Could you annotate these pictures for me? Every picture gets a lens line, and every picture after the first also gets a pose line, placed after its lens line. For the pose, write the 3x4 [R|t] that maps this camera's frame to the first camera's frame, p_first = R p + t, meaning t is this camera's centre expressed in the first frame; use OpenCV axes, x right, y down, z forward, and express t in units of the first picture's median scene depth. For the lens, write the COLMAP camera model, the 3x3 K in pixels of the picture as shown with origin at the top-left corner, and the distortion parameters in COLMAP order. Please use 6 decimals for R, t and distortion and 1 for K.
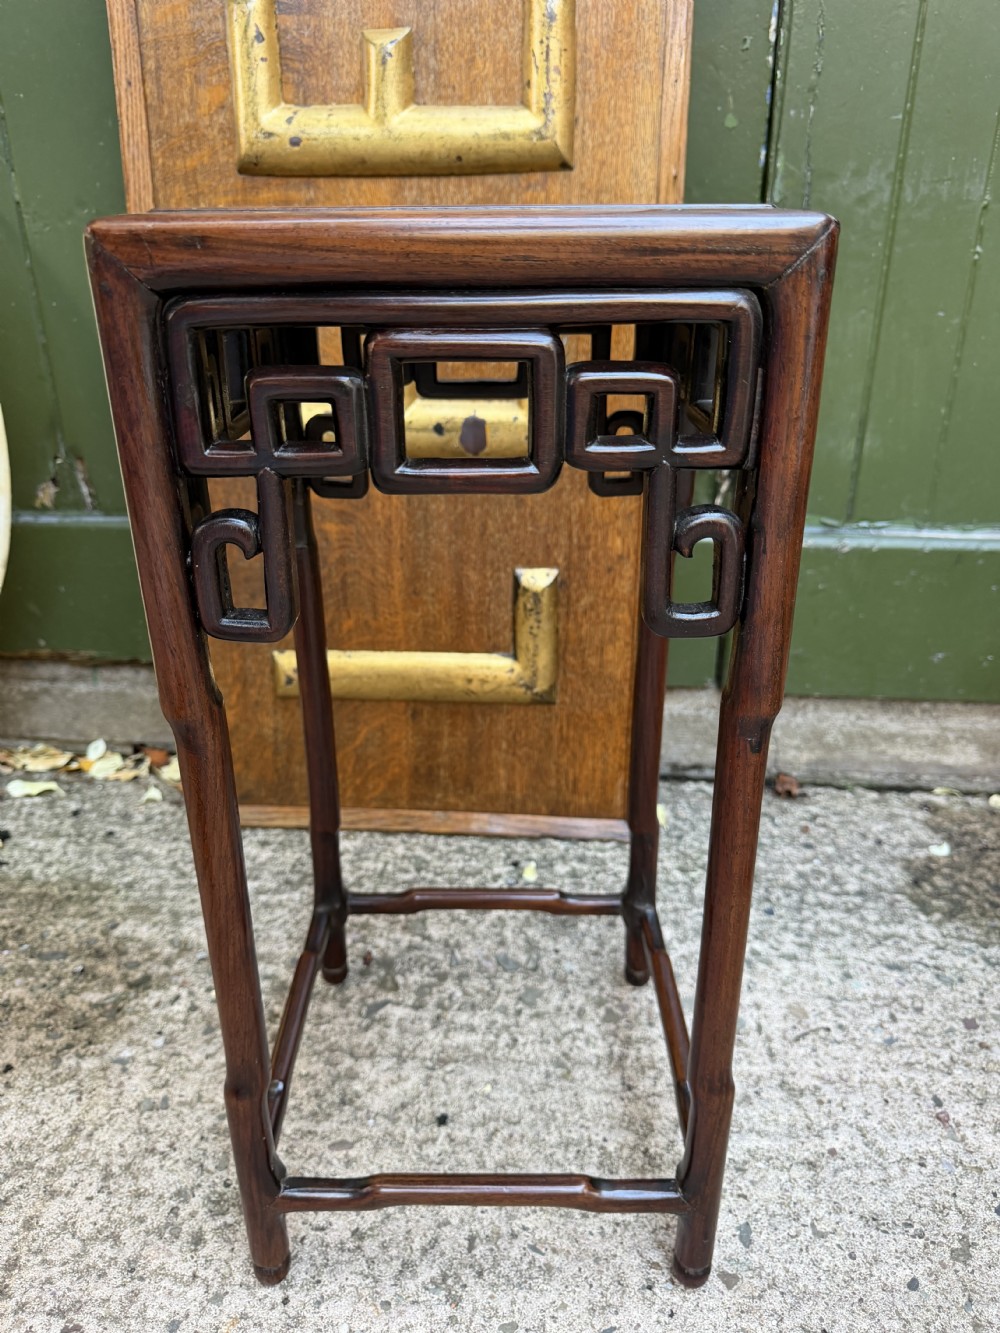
lens RADIAL K [[977.9, 0, 492.5], [0, 977.9, 659.7], [0, 0, 1]] dist [-0.001578, -0.014419]
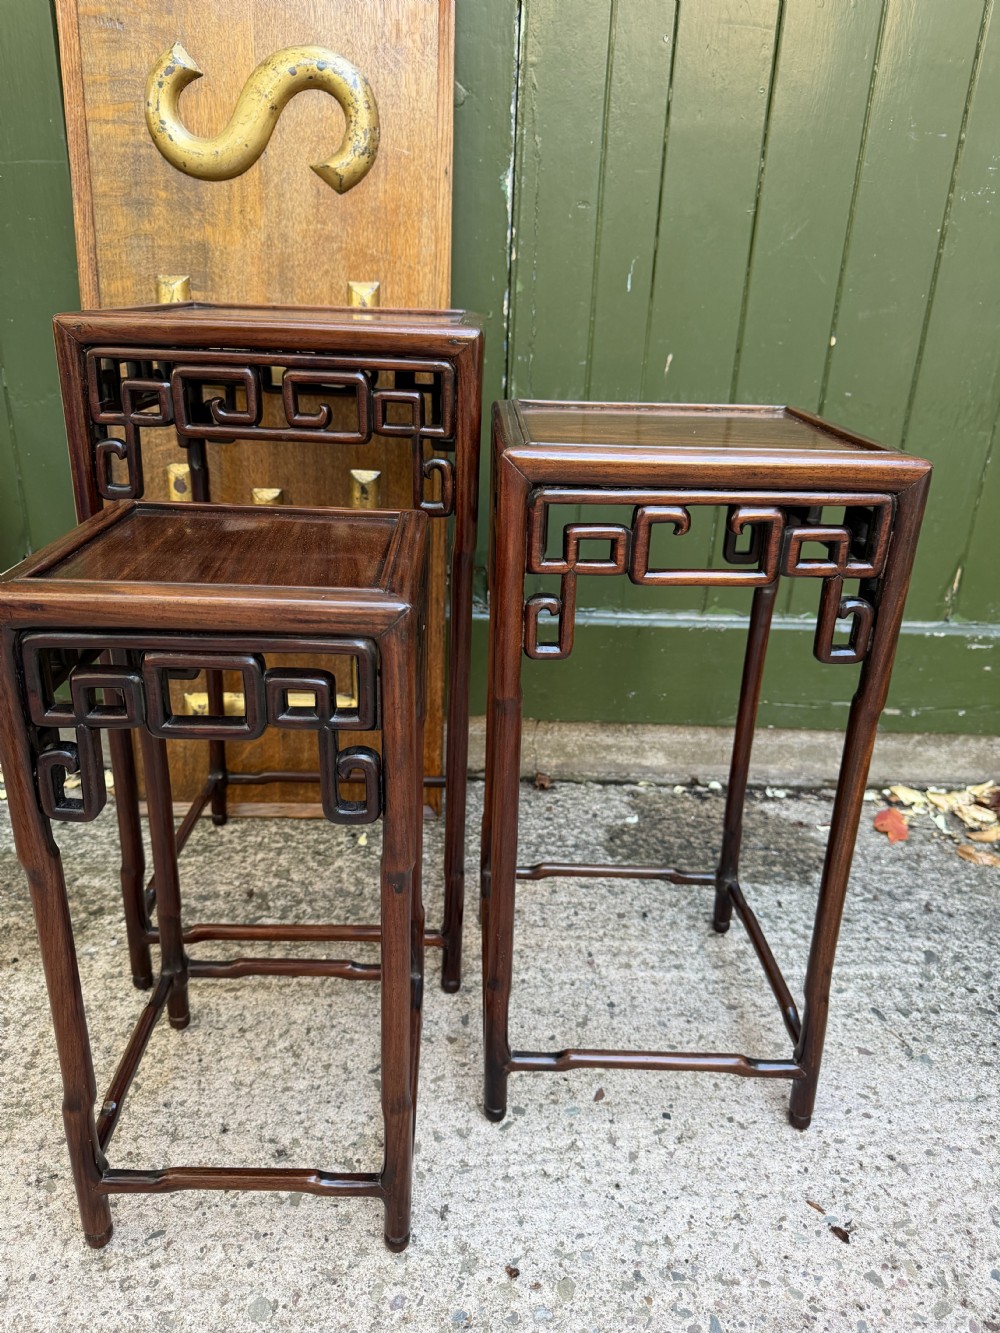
lens RADIAL K [[977.9, 0, 498.1], [0, 977.9, 659.8], [0, 0, 1]] dist [-0.001578, -0.014419]
pose [[0.993241, -0.003299, 0.116023, 0.086058], [0.007735, 0.999255, -0.037811, 0.000464], [-0.115812, 0.038453, 0.992527, -0.602248]]
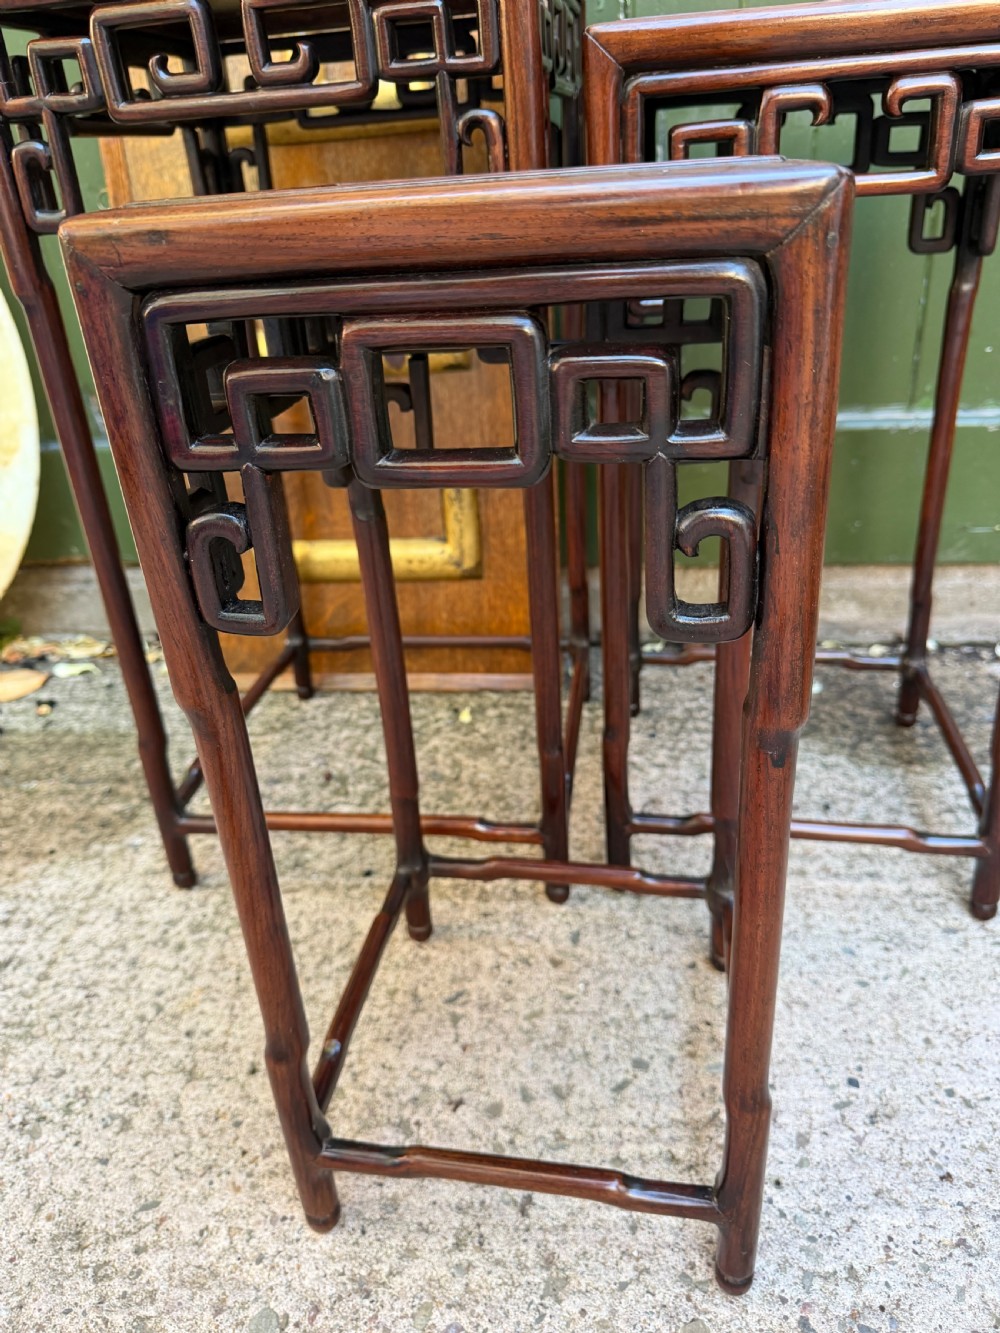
lens RADIAL K [[977.9, 0, 498.2], [0, 977.9, 669.5], [0, 0, 1]] dist [-0.001578, -0.014419]
pose [[0.996836, -0.035052, -0.071335, 0.196365], [0.039918, 0.996888, 0.067977, 0.092469], [0.068730, -0.070609, 0.995133, -0.246873]]
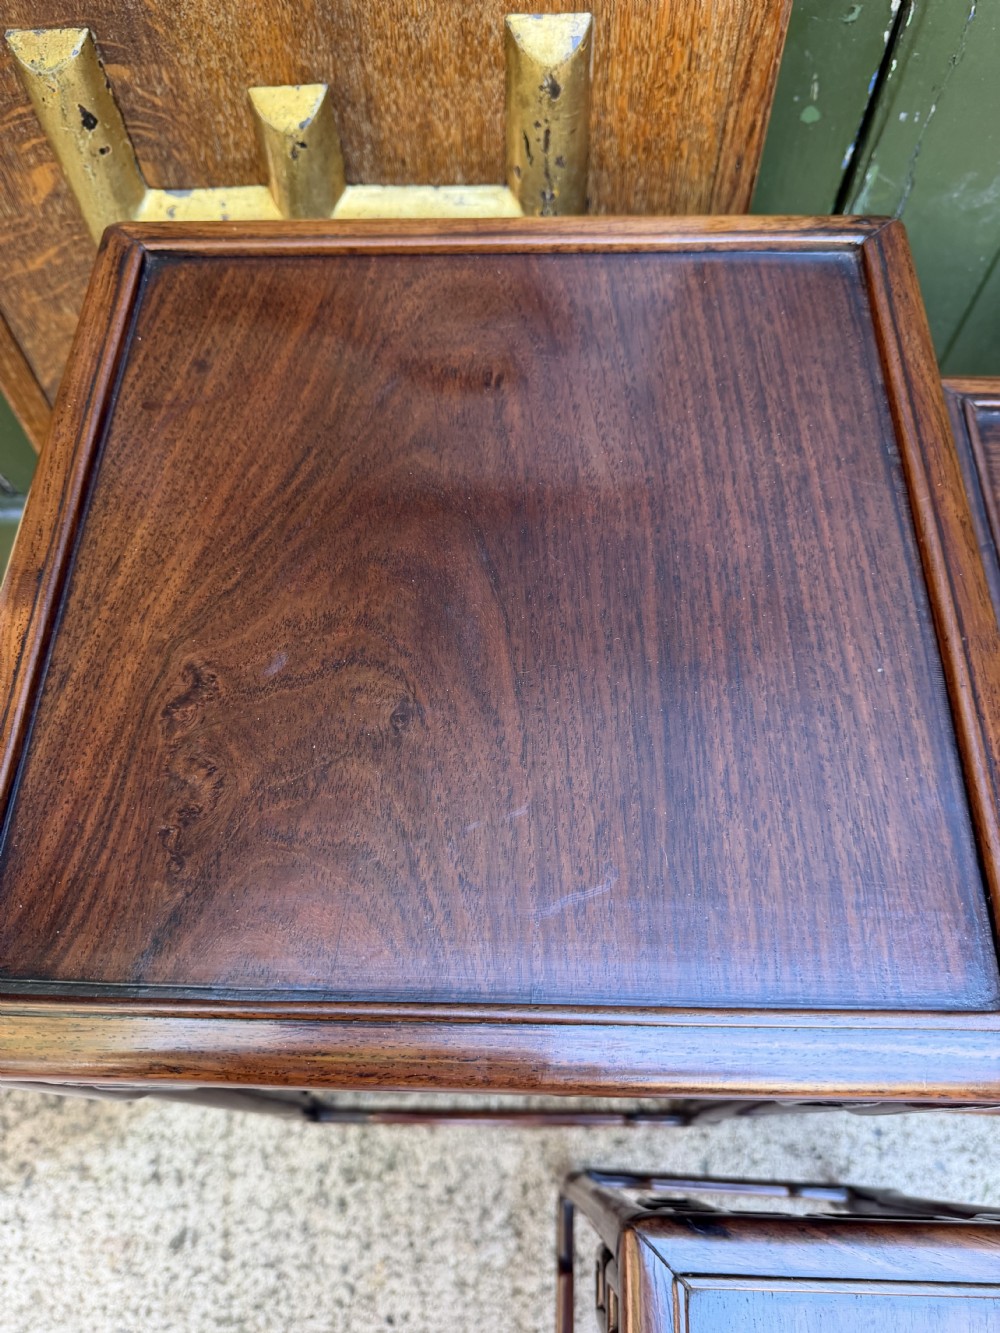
lens RADIAL K [[977.9, 0, 488.9], [0, 977.9, 661.2], [0, 0, 1]] dist [-0.001578, -0.014419]
pose [[0.995934, -0.088189, 0.018384, -0.024389], [0.055913, 0.765148, 0.641422, -0.746429], [-0.070633, -0.637786, 0.766968, 0.271213]]
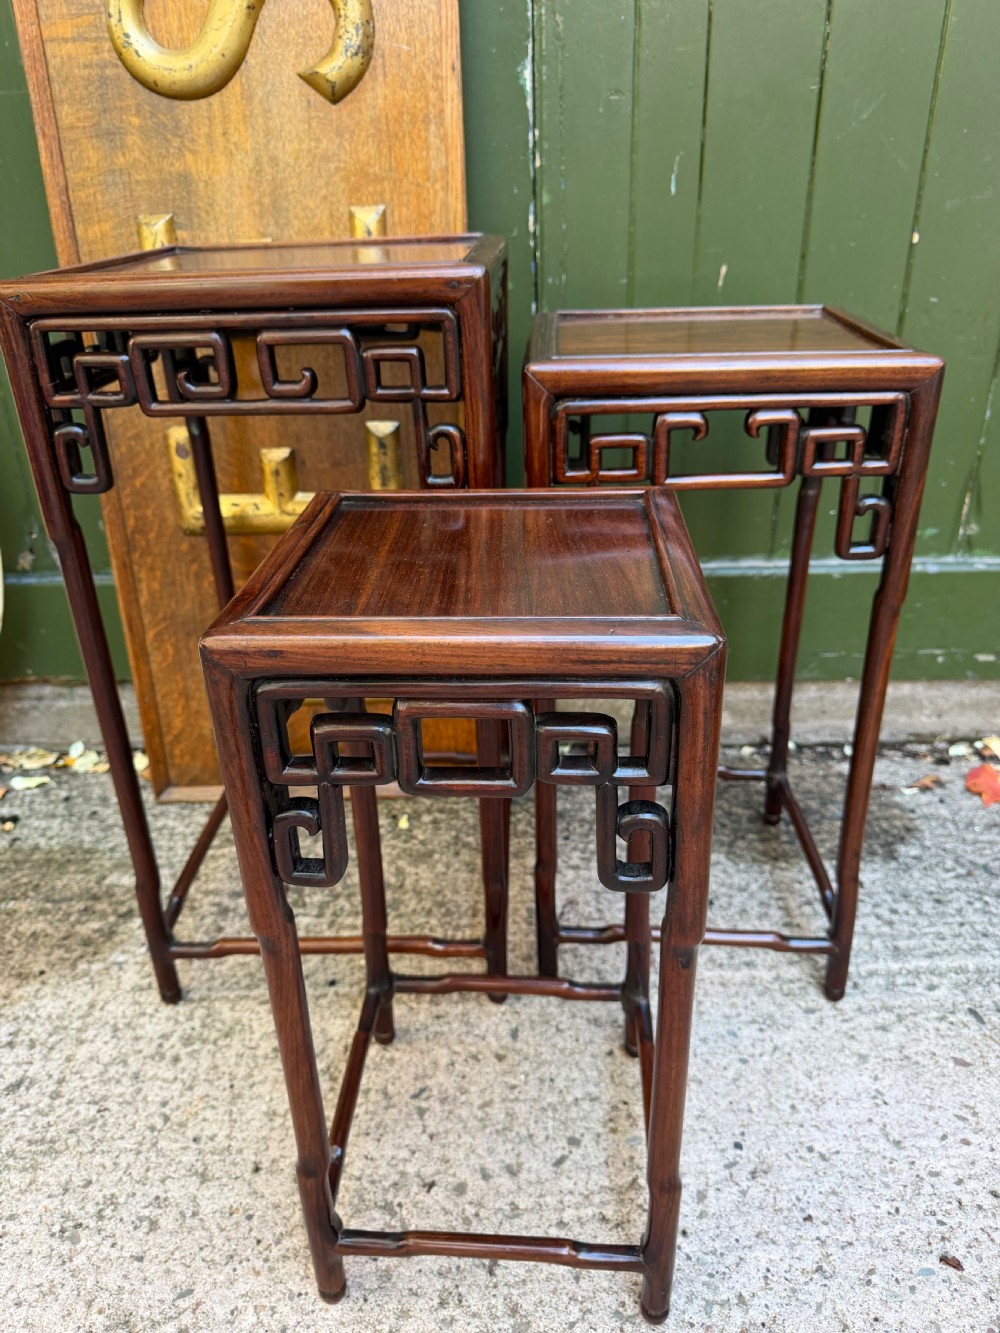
lens RADIAL K [[977.9, 0, 497.6], [0, 977.9, 662.4], [0, 0, 1]] dist [-0.001578, -0.014419]
pose [[0.997463, -0.053484, 0.046987, 0.140350], [0.051085, 0.997399, 0.050850, -0.086858], [-0.049585, -0.048320, 0.997600, -0.455502]]
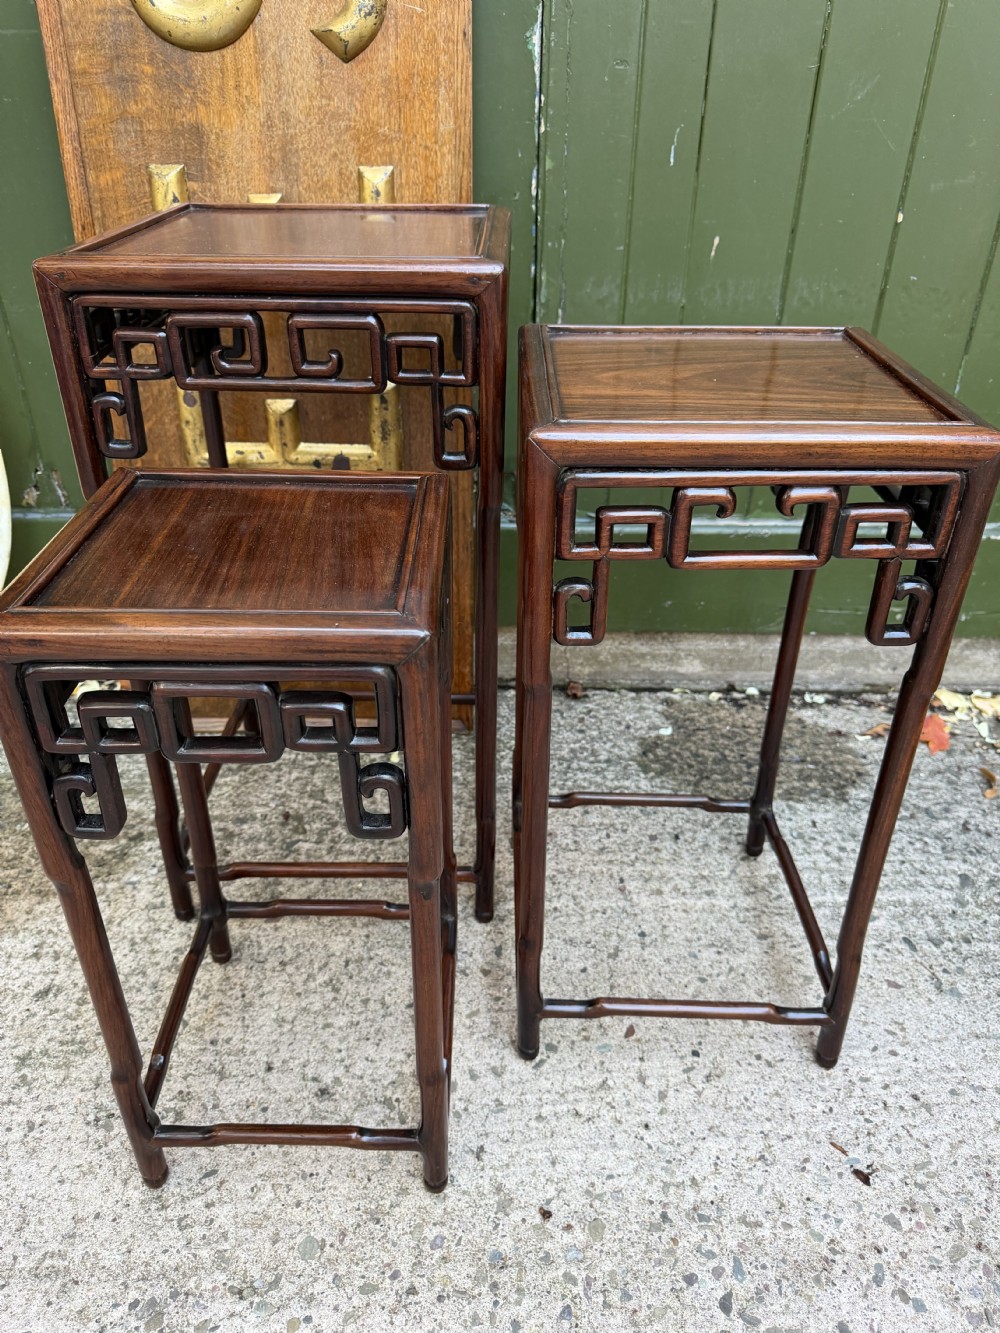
lens RADIAL K [[977.9, 0, 497.8], [0, 977.9, 660.3], [0, 0, 1]] dist [-0.001578, -0.014419]
pose [[0.996483, -0.030992, 0.077857, 0.099638], [0.020351, 0.990783, 0.133918, -0.144528], [-0.081290, -0.131863, 0.987929, -0.546113]]
